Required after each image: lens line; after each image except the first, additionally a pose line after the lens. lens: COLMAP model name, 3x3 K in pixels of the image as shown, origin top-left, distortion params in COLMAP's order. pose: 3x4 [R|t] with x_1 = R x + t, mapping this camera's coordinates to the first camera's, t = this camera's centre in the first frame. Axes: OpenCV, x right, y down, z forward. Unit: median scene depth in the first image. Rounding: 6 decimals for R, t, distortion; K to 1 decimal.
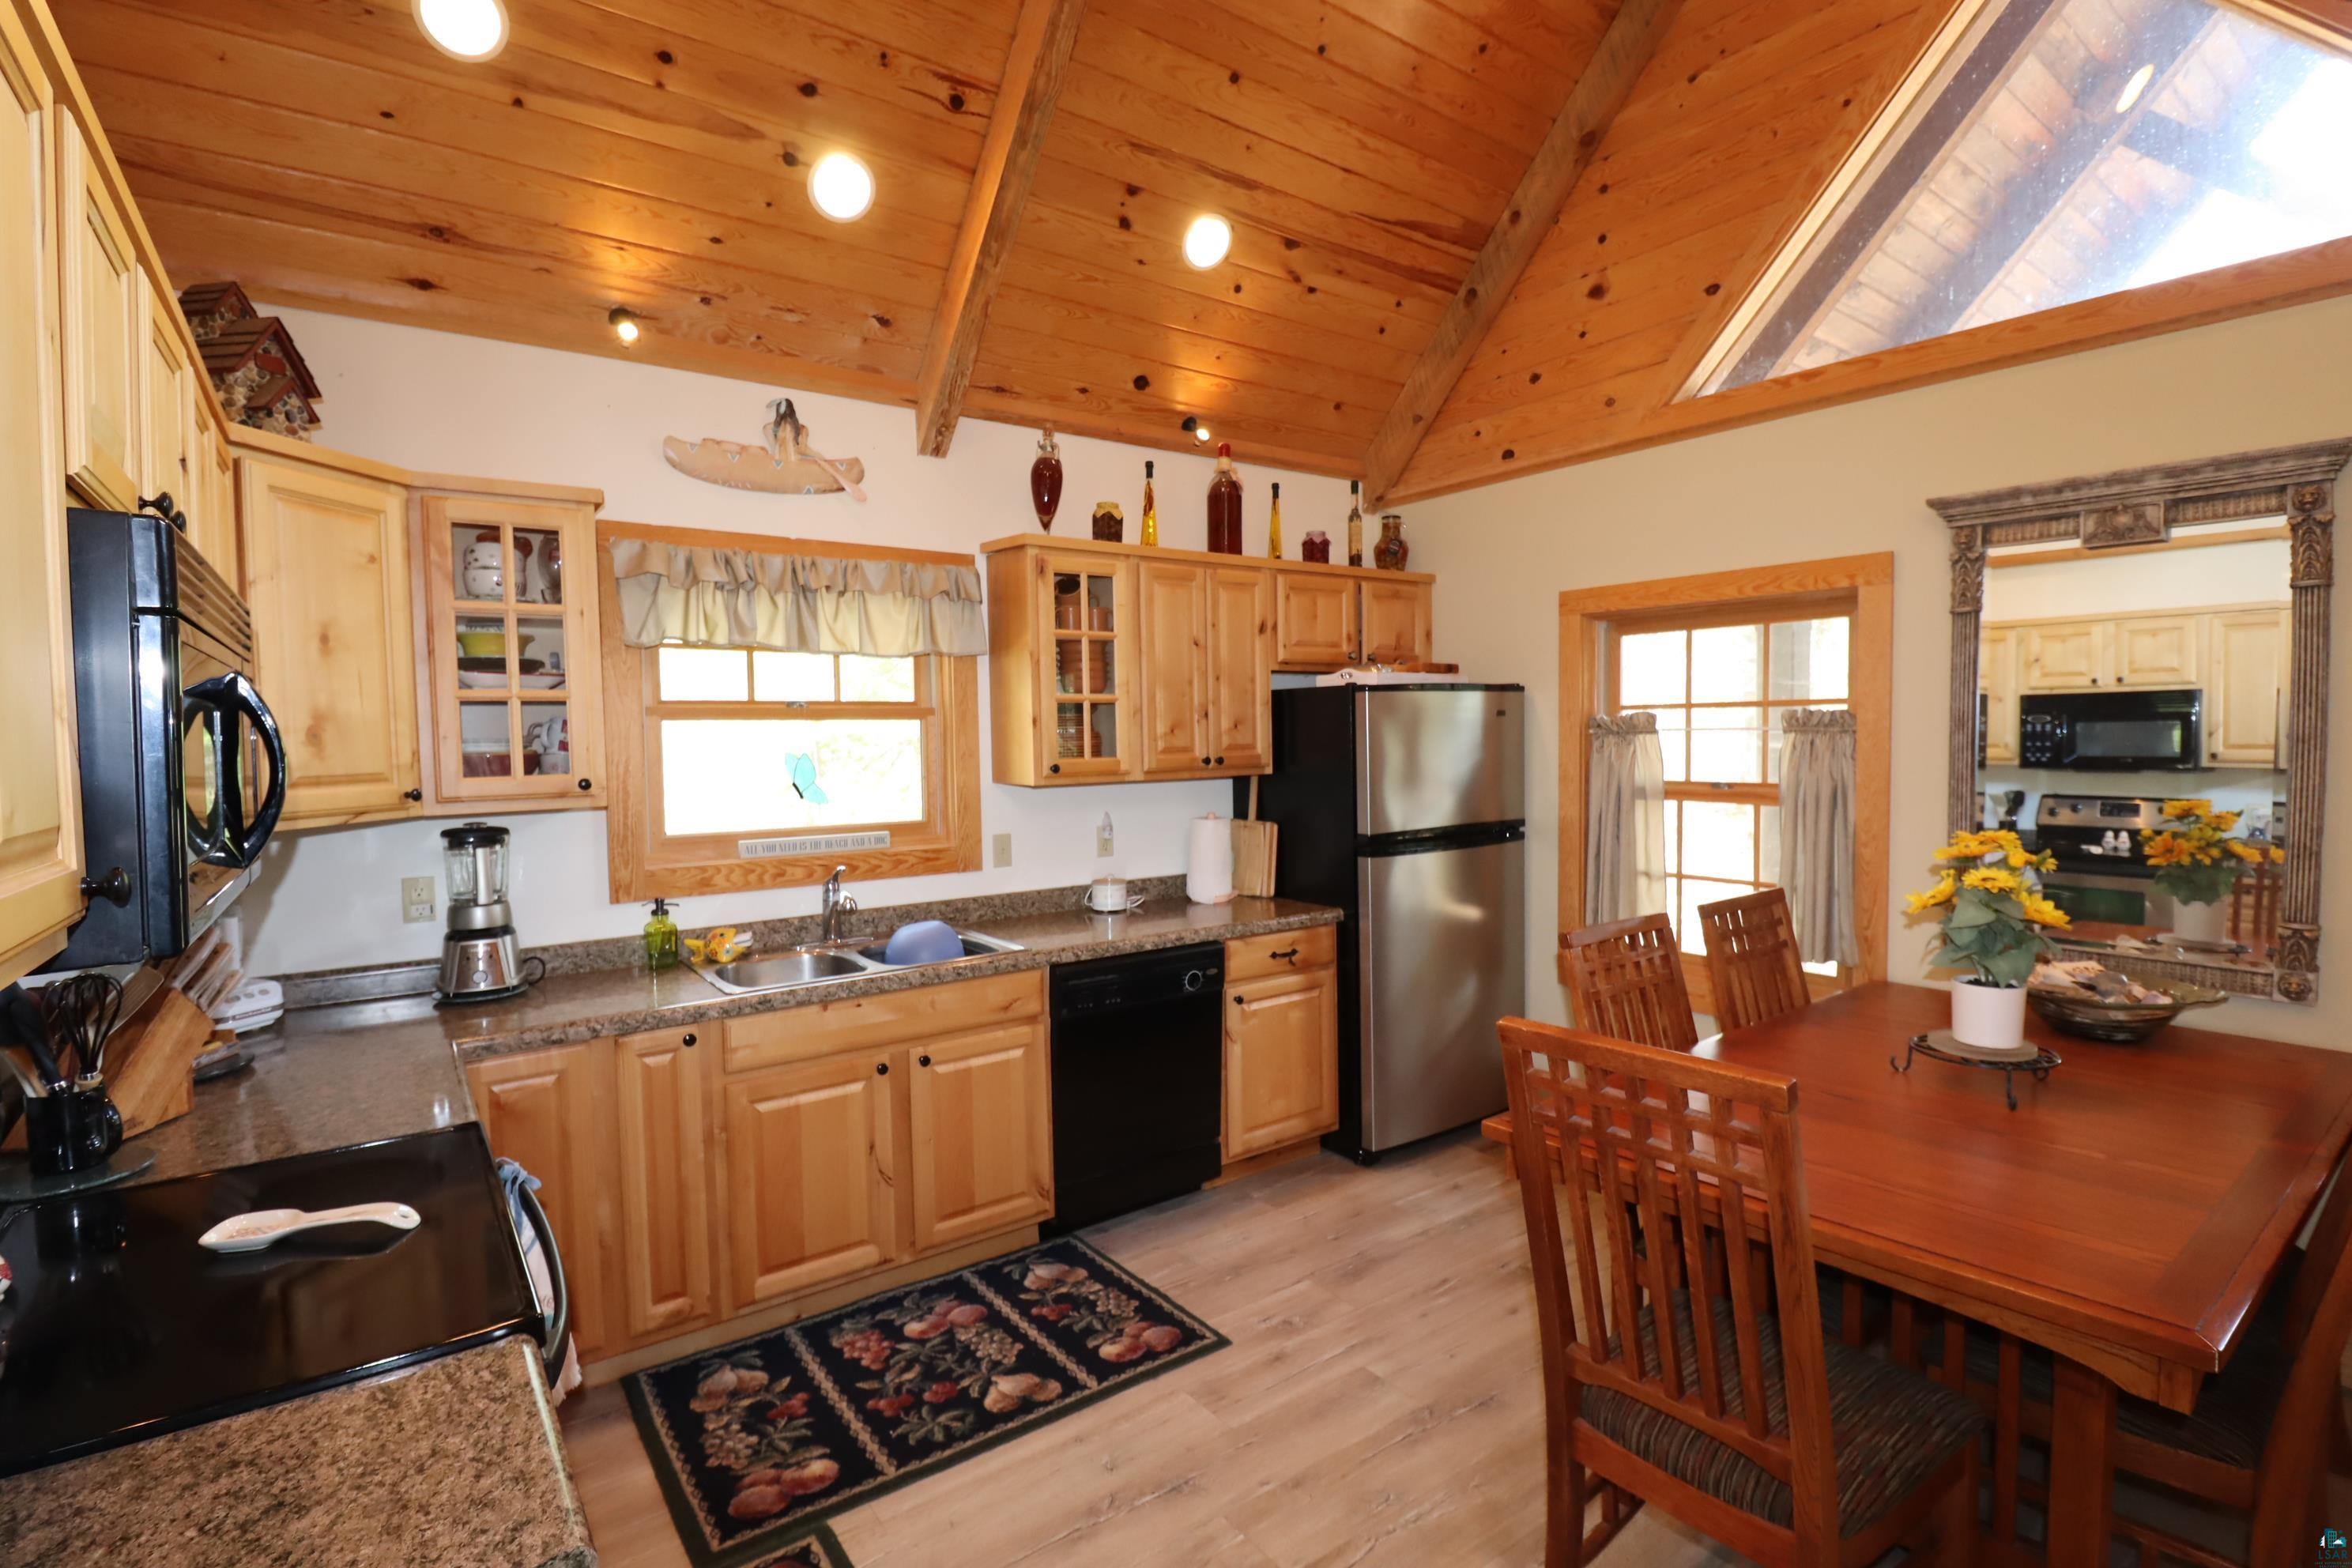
lens RADIAL K [[1097.1, 0, 1192.2], [0, 1097.1, 775.4], [0, 0, 1]] dist [0.001589, -0.013079]
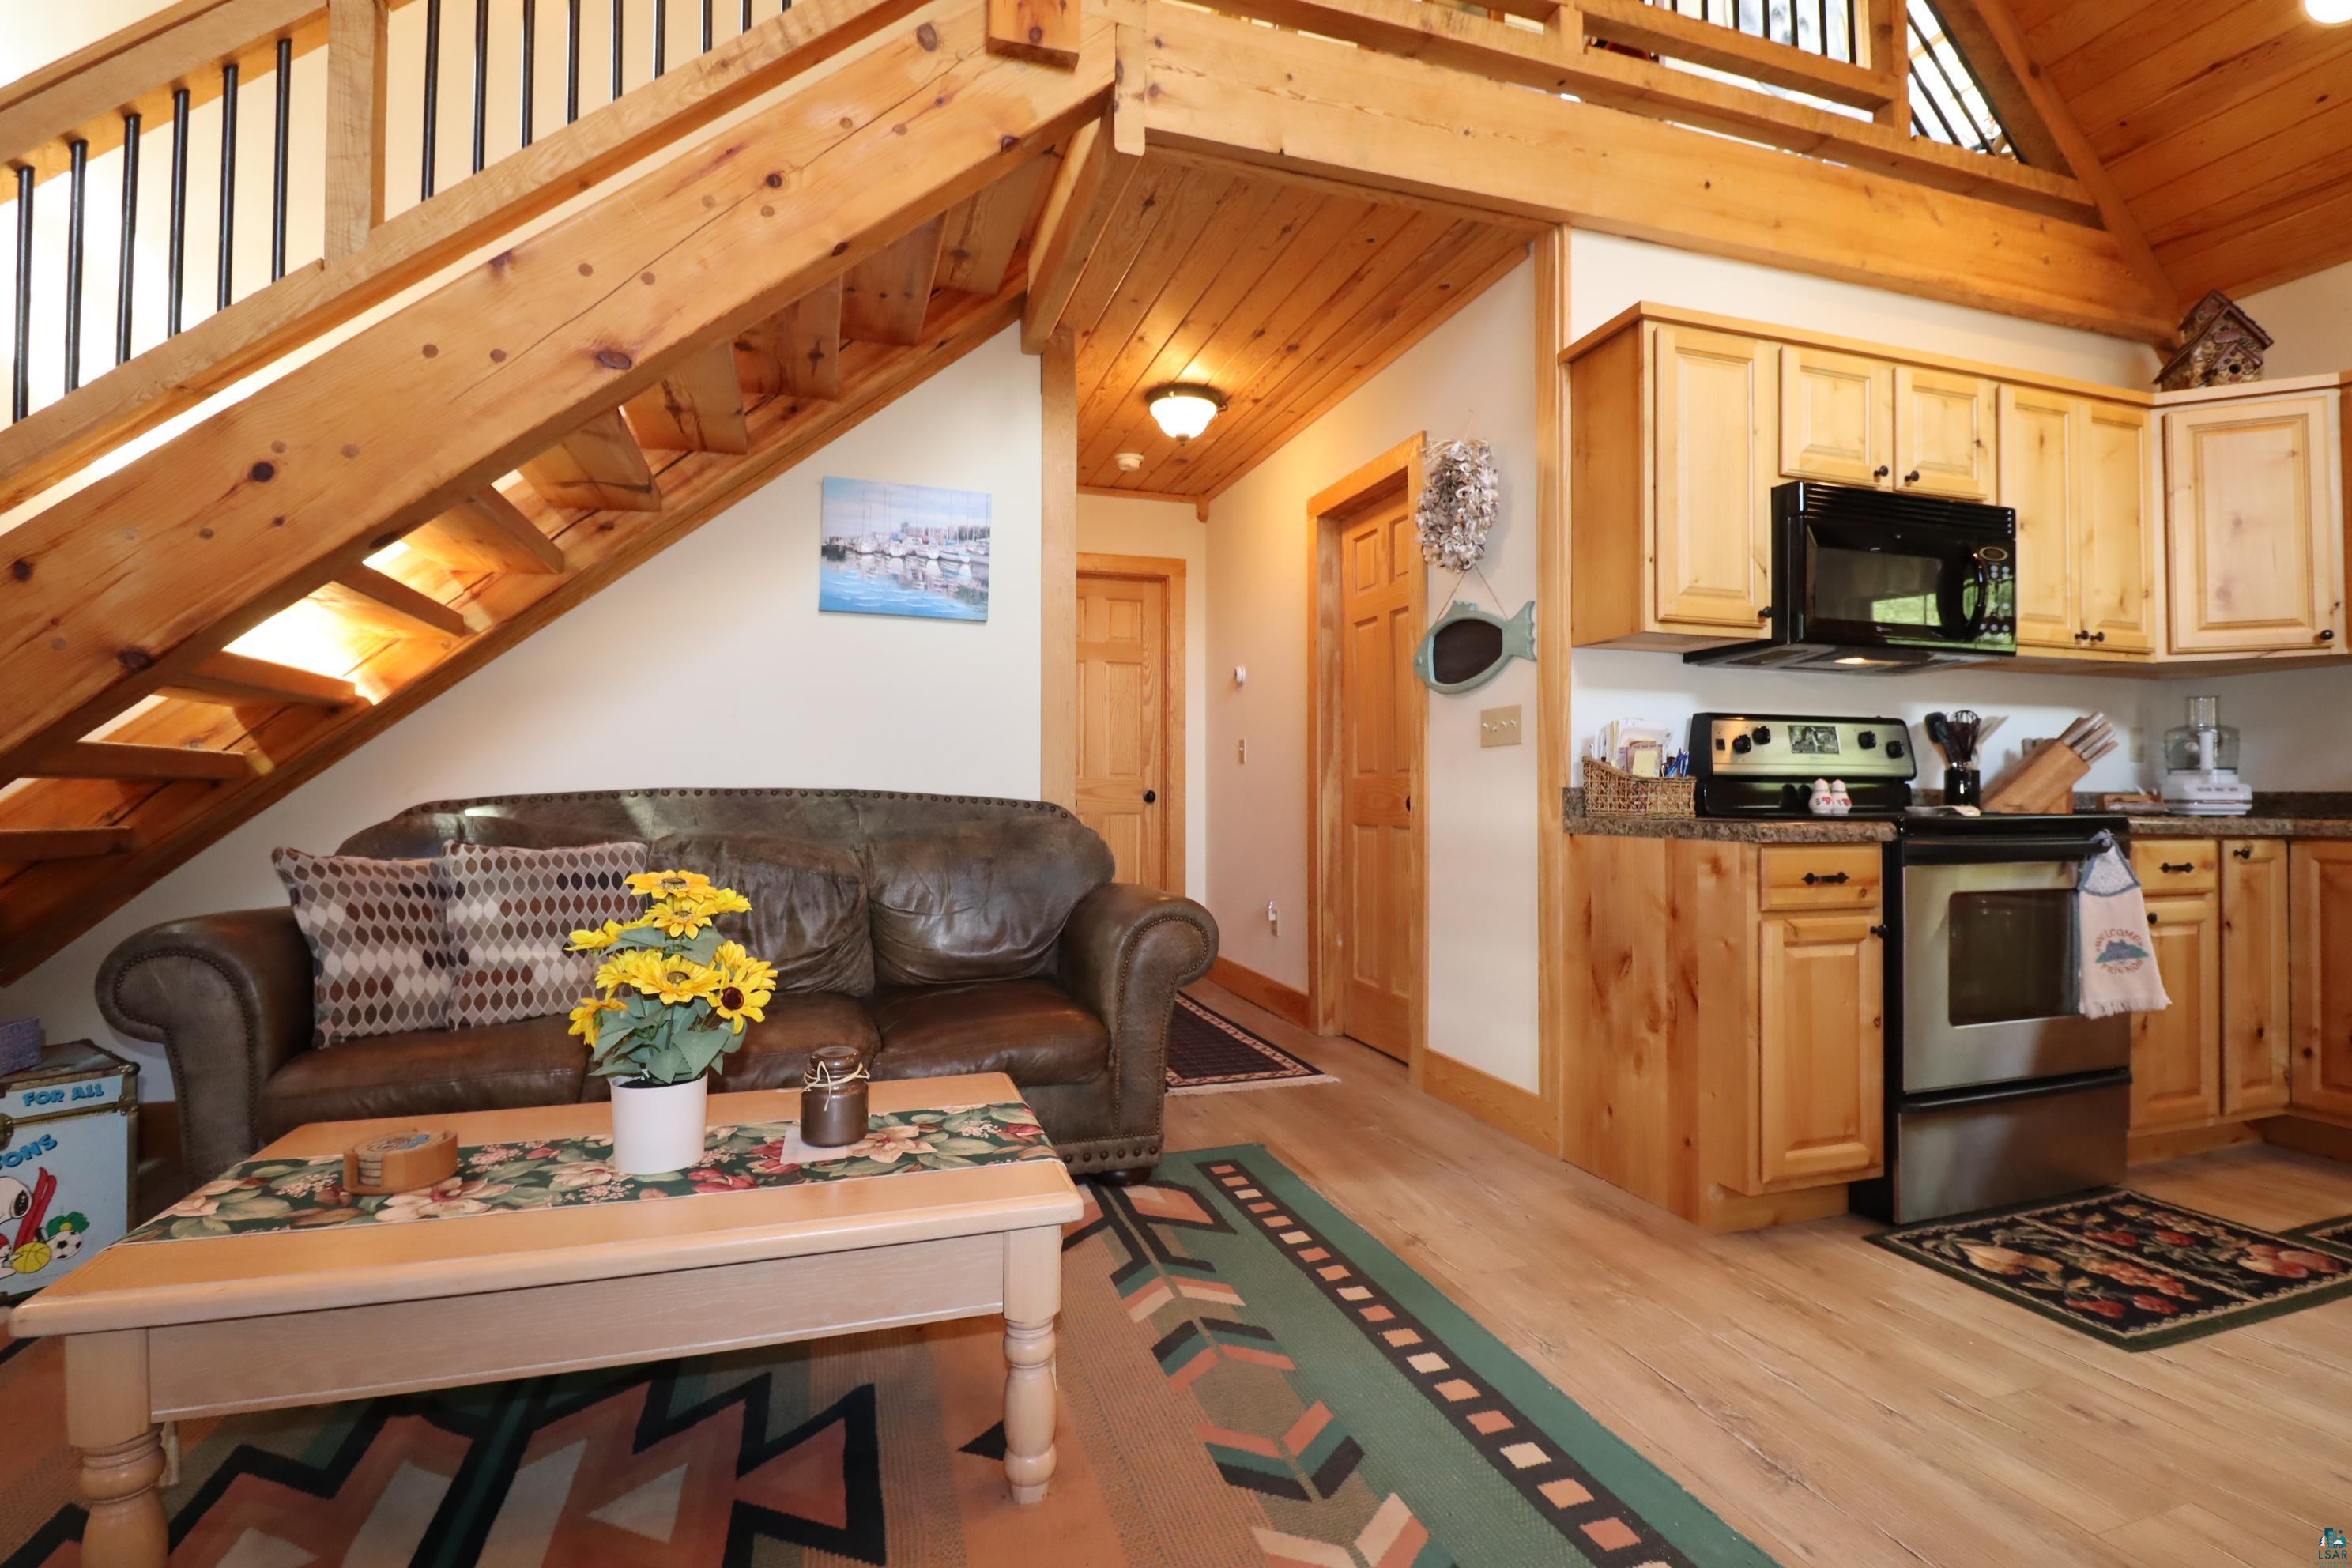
lens RADIAL K [[1097.1, 0, 1192.2], [0, 1097.1, 775.4], [0, 0, 1]] dist [0.001589, -0.013079]
pose [[-0.313904, -0.001499, -0.949454, 0.647409], [-0.039299, 0.999162, 0.011415, 0.162455], [0.948641, 0.040896, -0.313700, 0.135486]]
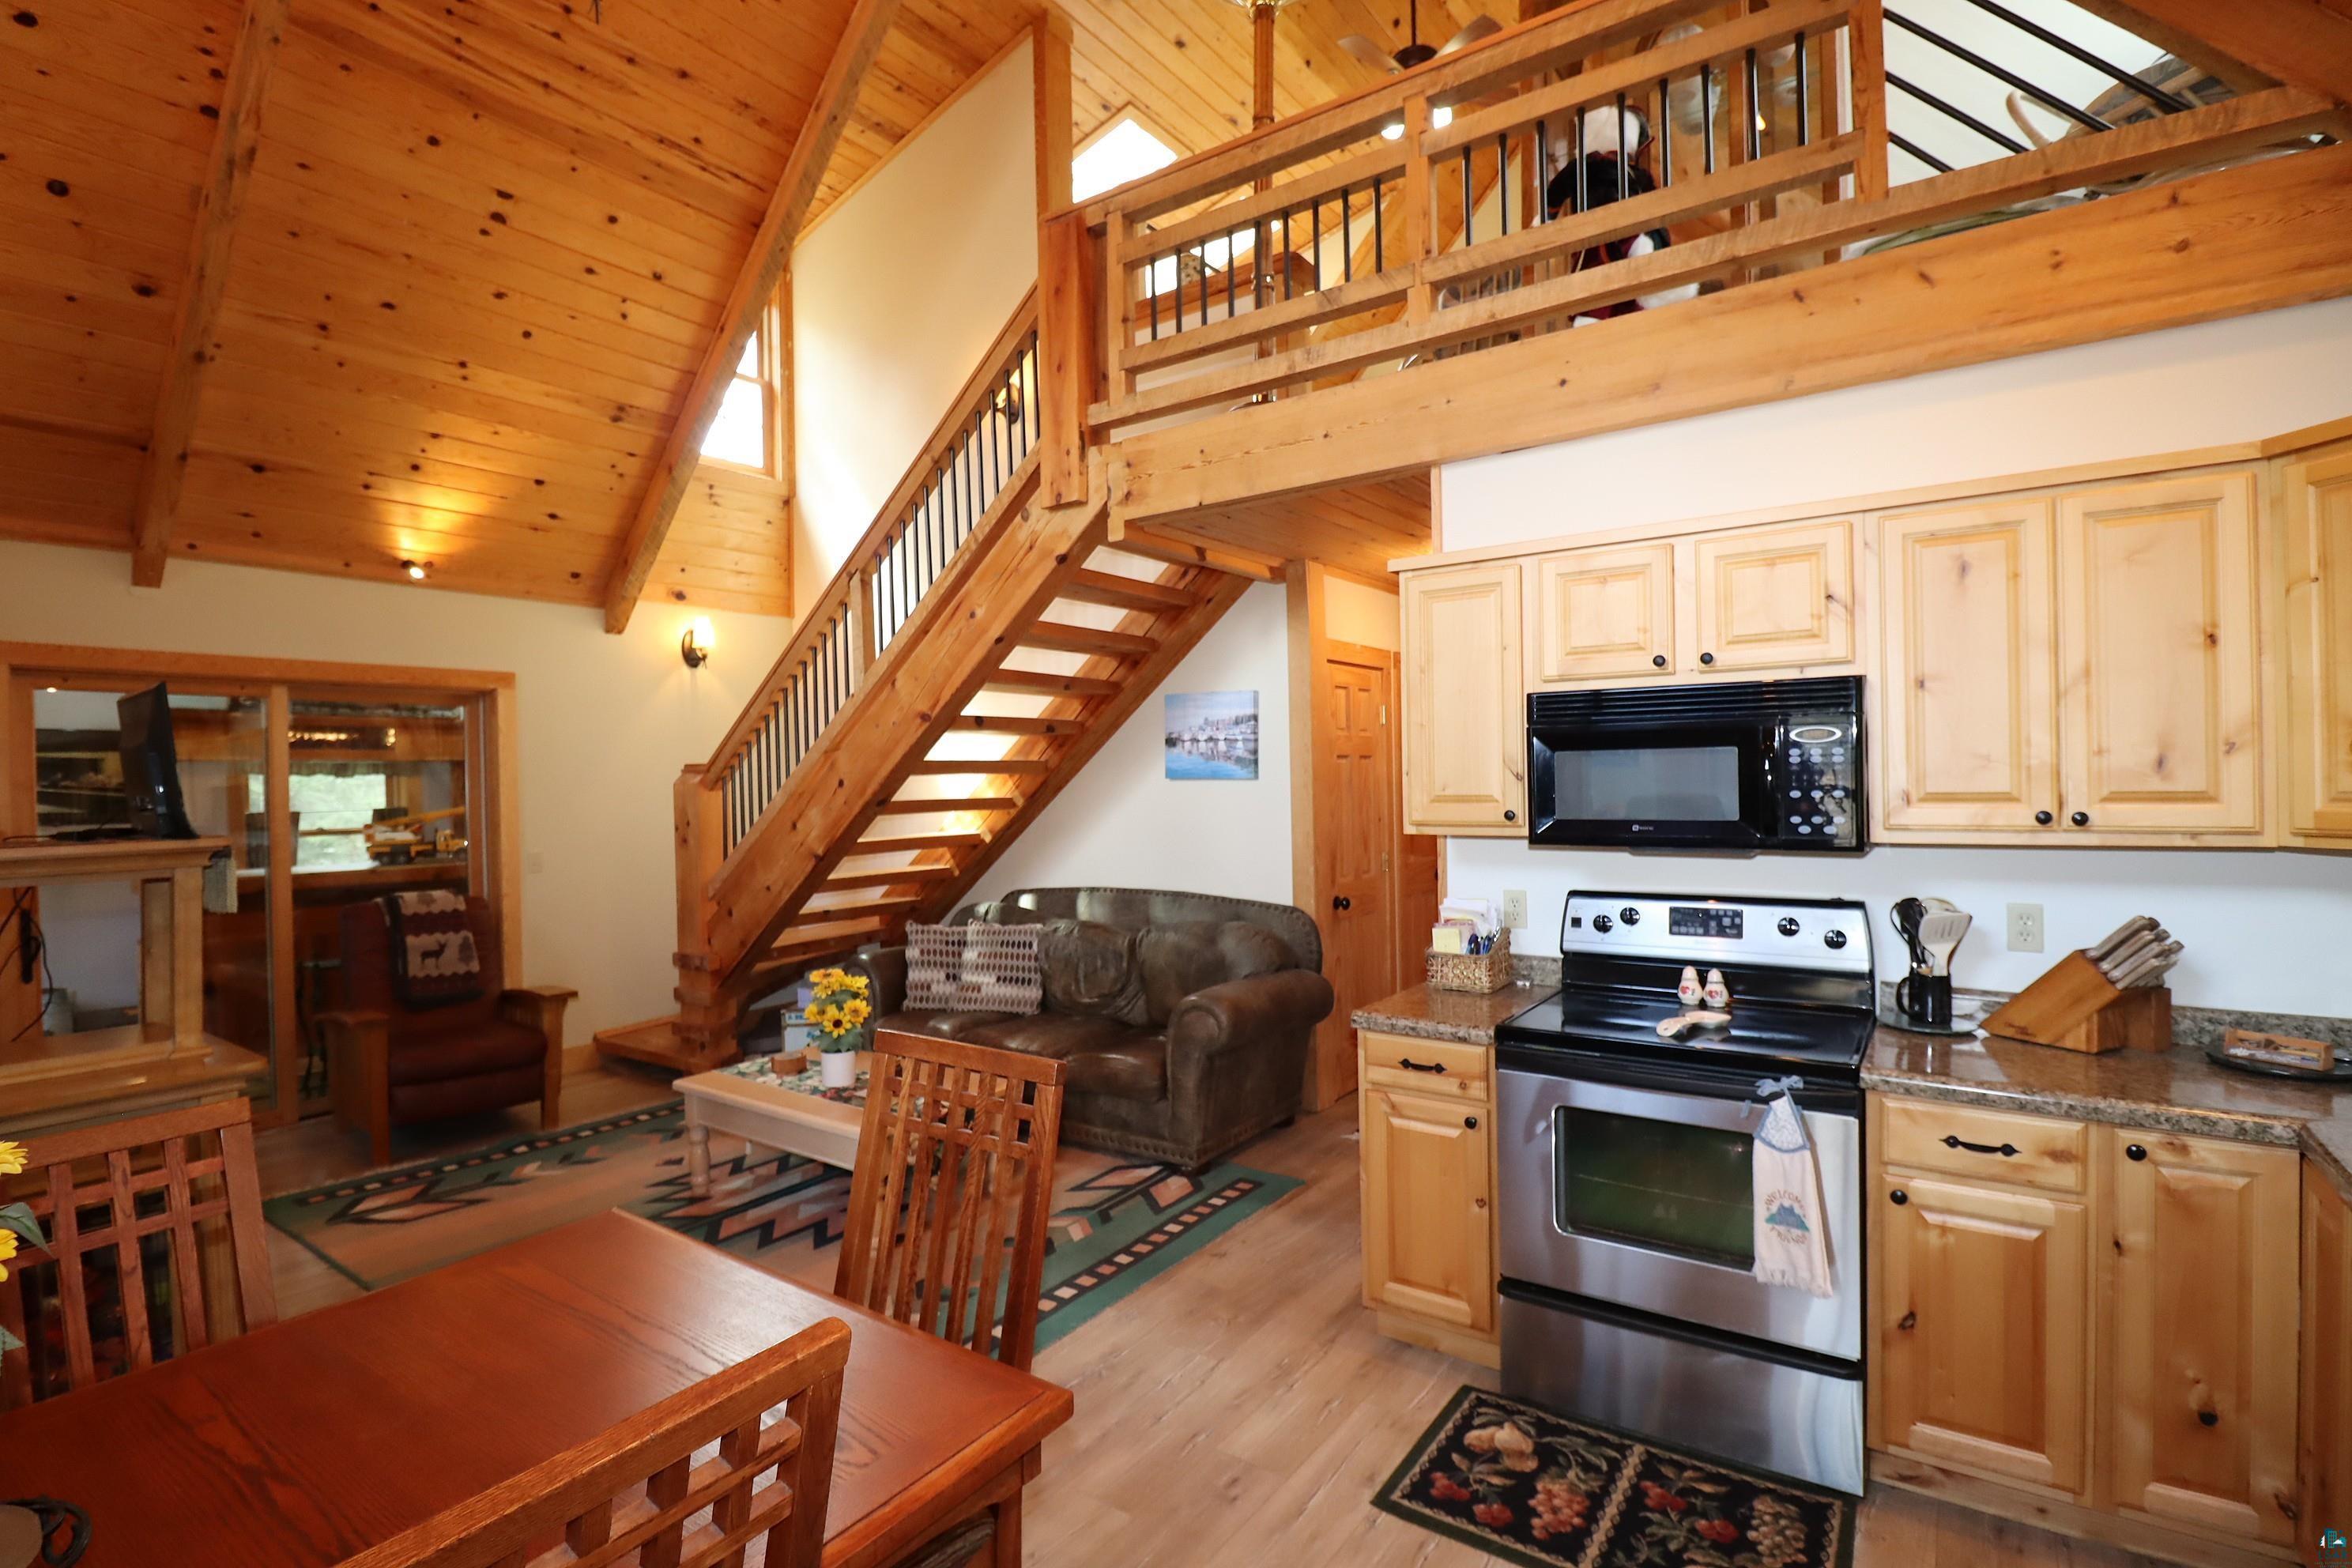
lens RADIAL K [[1097.1, 0, 1192.2], [0, 1097.1, 775.4], [0, 0, 1]] dist [0.001589, -0.013079]
pose [[-0.948260, 0.032509, -0.315826, 0.255568], [0.019452, 0.998824, 0.044409, -0.048068], [0.316898, 0.035968, -0.947777, 1.065098]]
